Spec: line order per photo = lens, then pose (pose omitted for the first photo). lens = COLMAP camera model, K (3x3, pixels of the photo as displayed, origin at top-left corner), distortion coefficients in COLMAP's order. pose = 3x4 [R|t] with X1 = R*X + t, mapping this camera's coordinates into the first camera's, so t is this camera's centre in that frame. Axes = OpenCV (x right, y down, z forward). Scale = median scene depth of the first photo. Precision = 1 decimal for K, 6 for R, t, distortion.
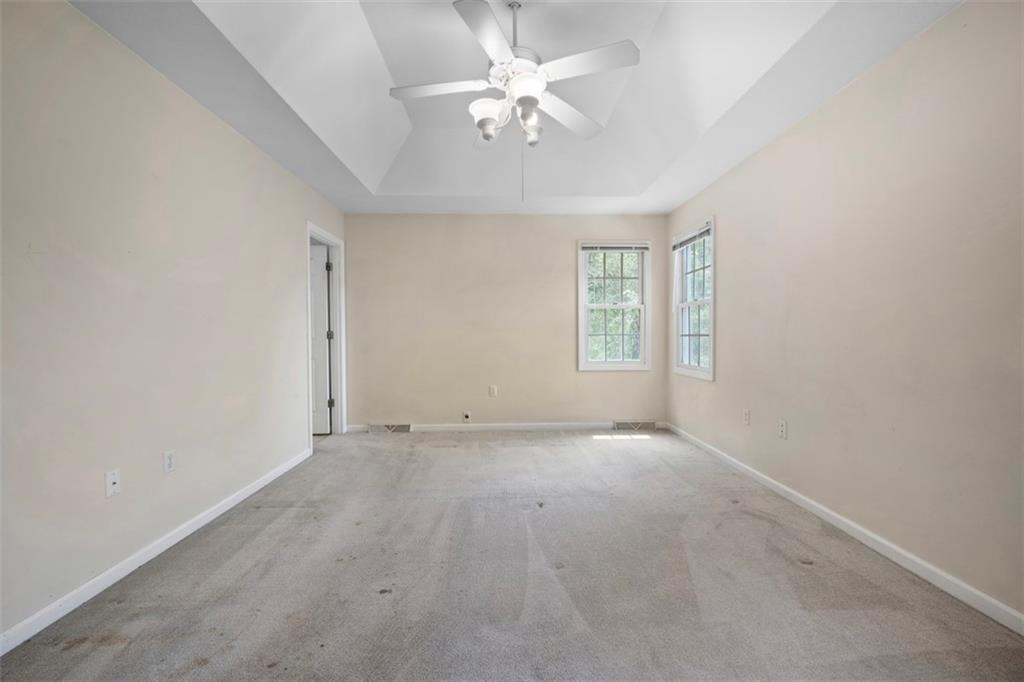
lens RADIAL K [[401.3, 0, 514.7], [0, 401.3, 337.3], [0, 0, 1]] dist [0.001645, -0.000007]
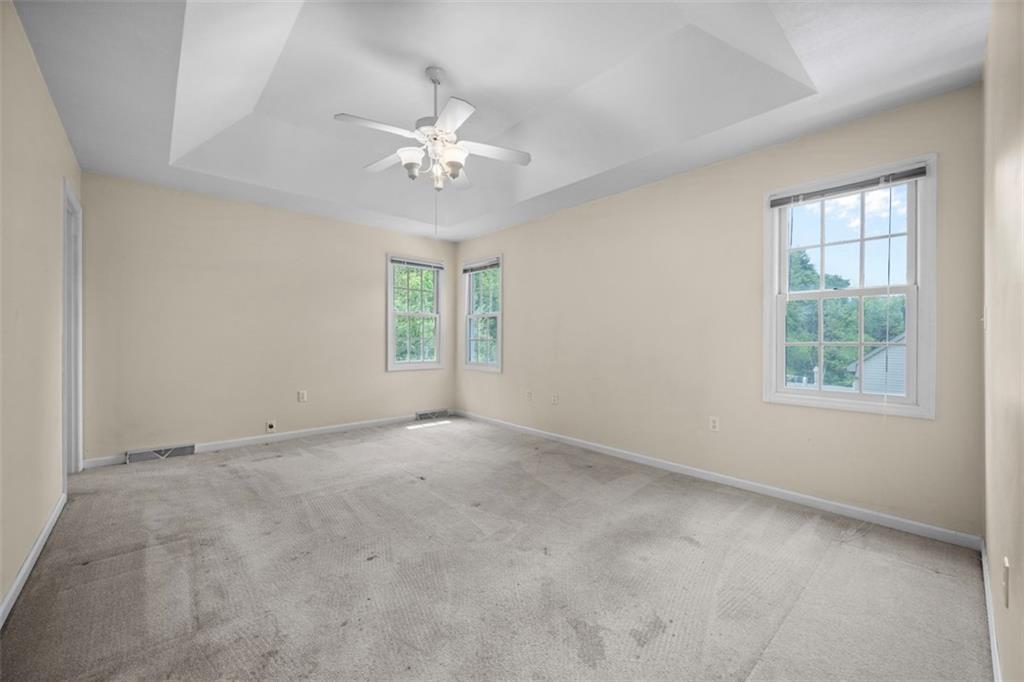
lens RADIAL K [[401.3, 0, 504.1], [0, 401.3, 342.5], [0, 0, 1]] dist [0.001645, -0.000007]
pose [[0.767152, 0.000445, 0.641465, -0.381029], [-0.003253, 0.999990, 0.003197, -0.000379], [-0.641457, -0.004539, 0.767145, -0.070173]]
